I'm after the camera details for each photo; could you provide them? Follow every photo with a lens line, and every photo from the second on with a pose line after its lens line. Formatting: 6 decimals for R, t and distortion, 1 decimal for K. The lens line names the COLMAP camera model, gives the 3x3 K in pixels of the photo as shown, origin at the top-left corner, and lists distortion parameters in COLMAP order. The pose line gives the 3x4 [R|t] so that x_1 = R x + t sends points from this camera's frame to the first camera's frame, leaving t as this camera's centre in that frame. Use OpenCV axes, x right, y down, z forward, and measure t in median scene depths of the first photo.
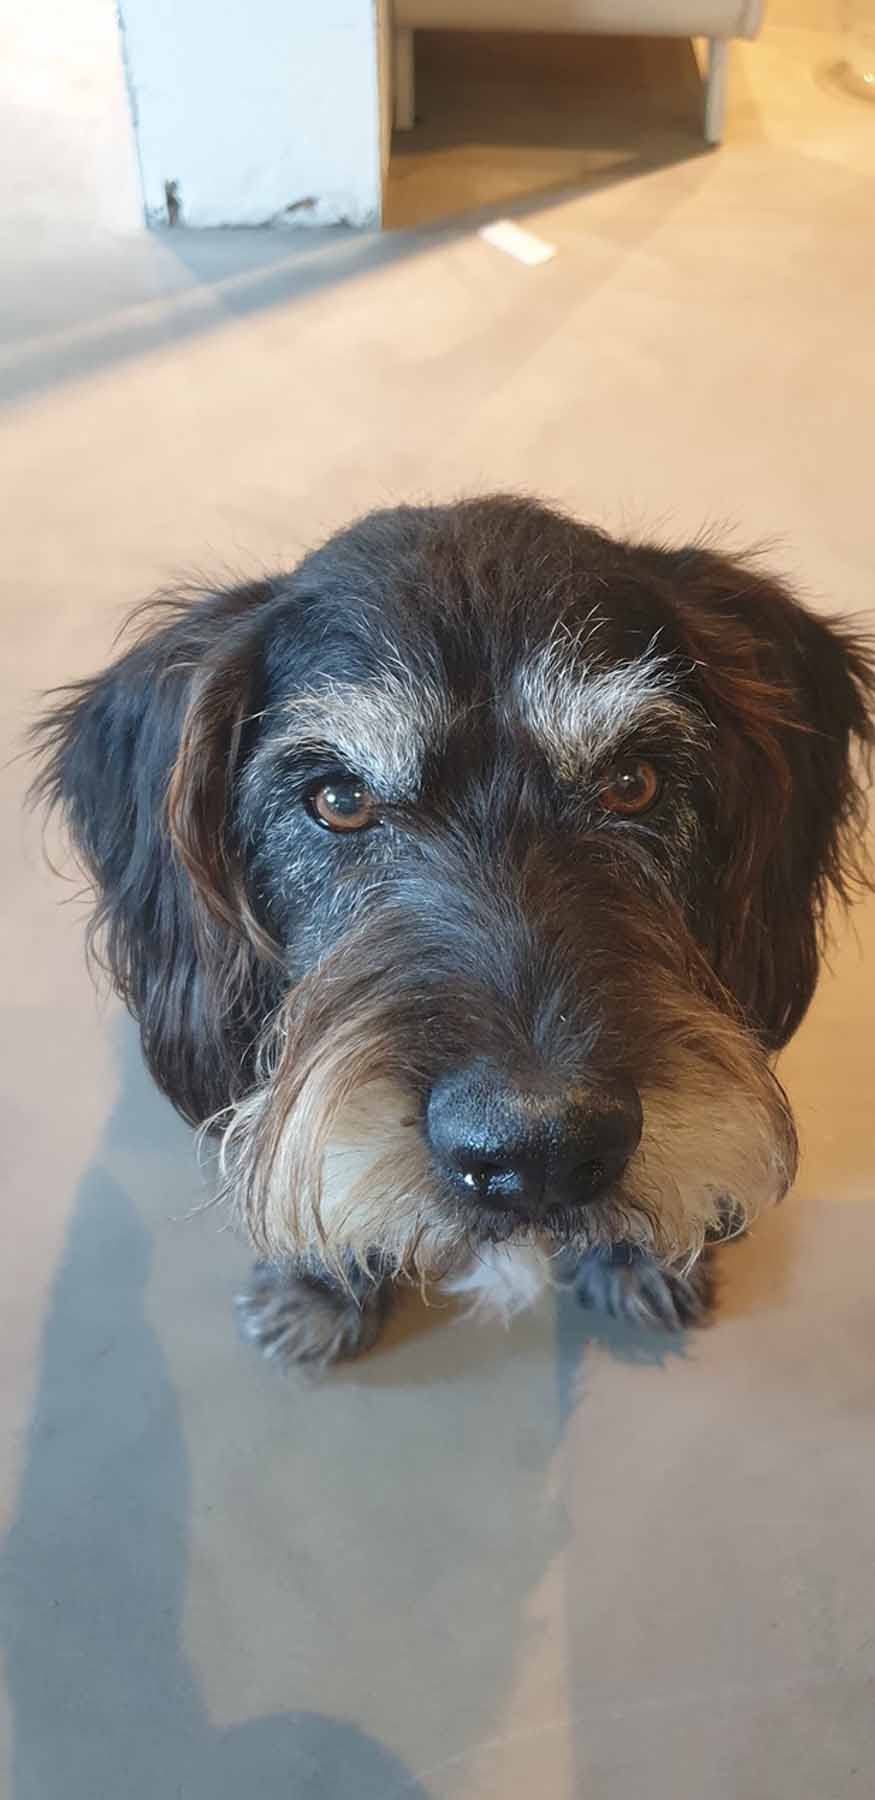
lens RADIAL K [[1357.9, 0, 437.5], [0, 1357.9, 900.0], [0, 0, 1]] dist [-0.060736, 0.007843]
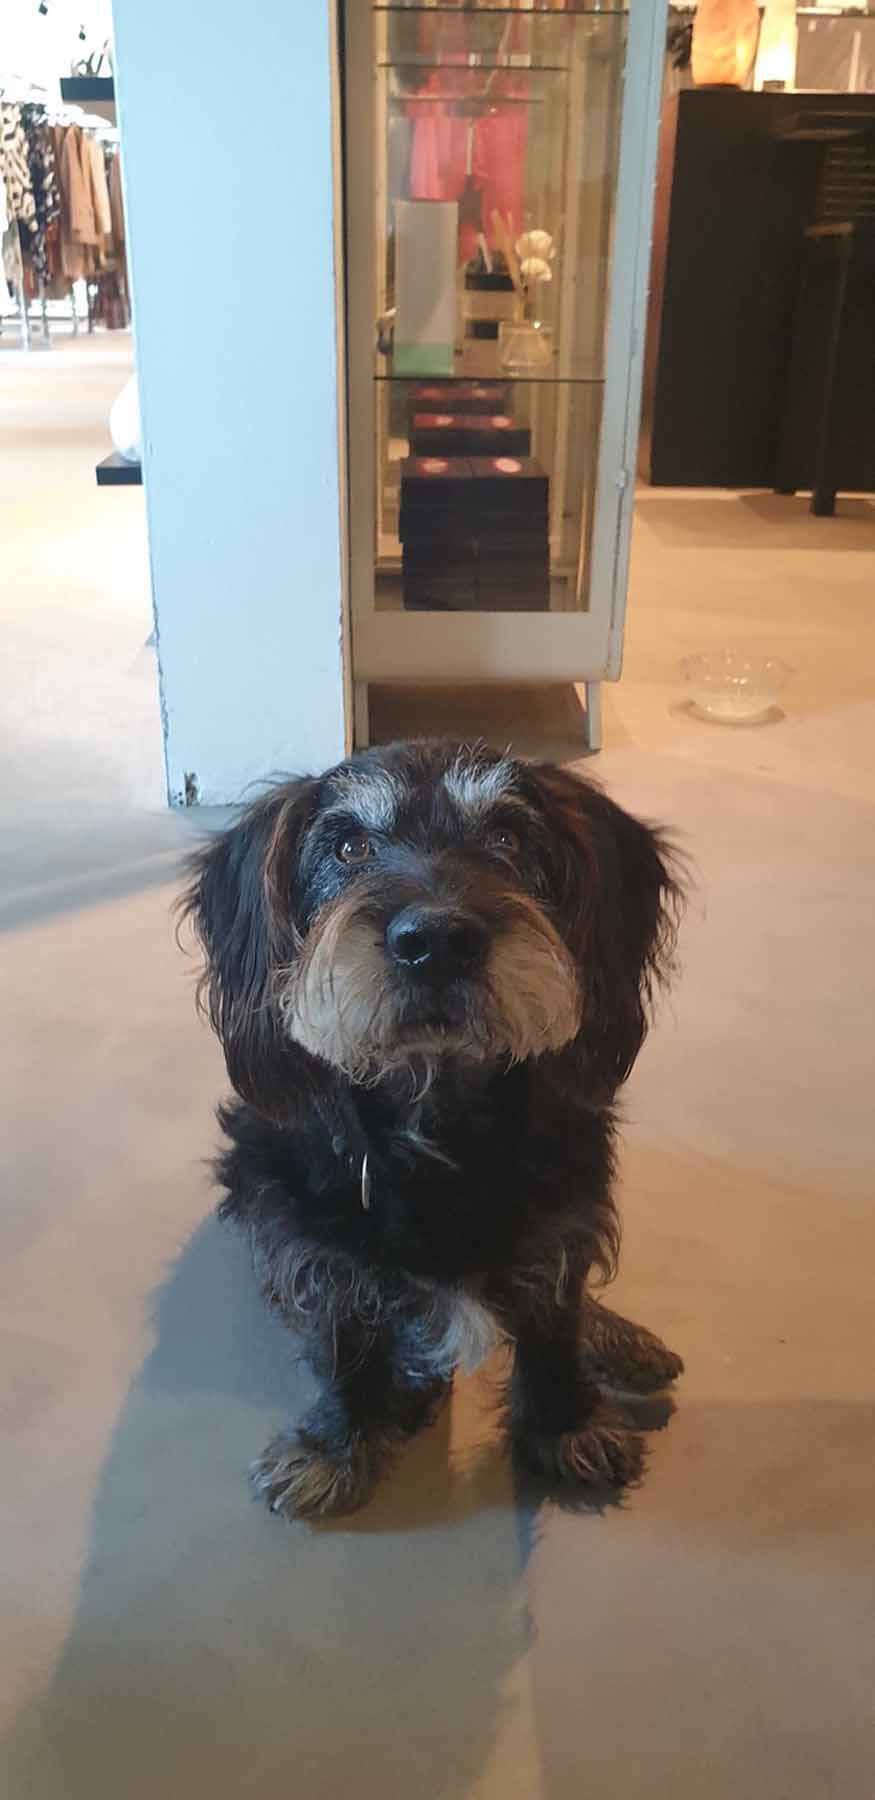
lens RADIAL K [[1357.9, 0, 437.5], [0, 1357.9, 900.0], [0, 0, 1]] dist [-0.060736, 0.007843]
pose [[0.998964, -0.025367, 0.037778, -0.013101], [0.039748, 0.890601, -0.453046, 0.400128], [-0.022153, 0.454078, 0.890686, -0.321921]]
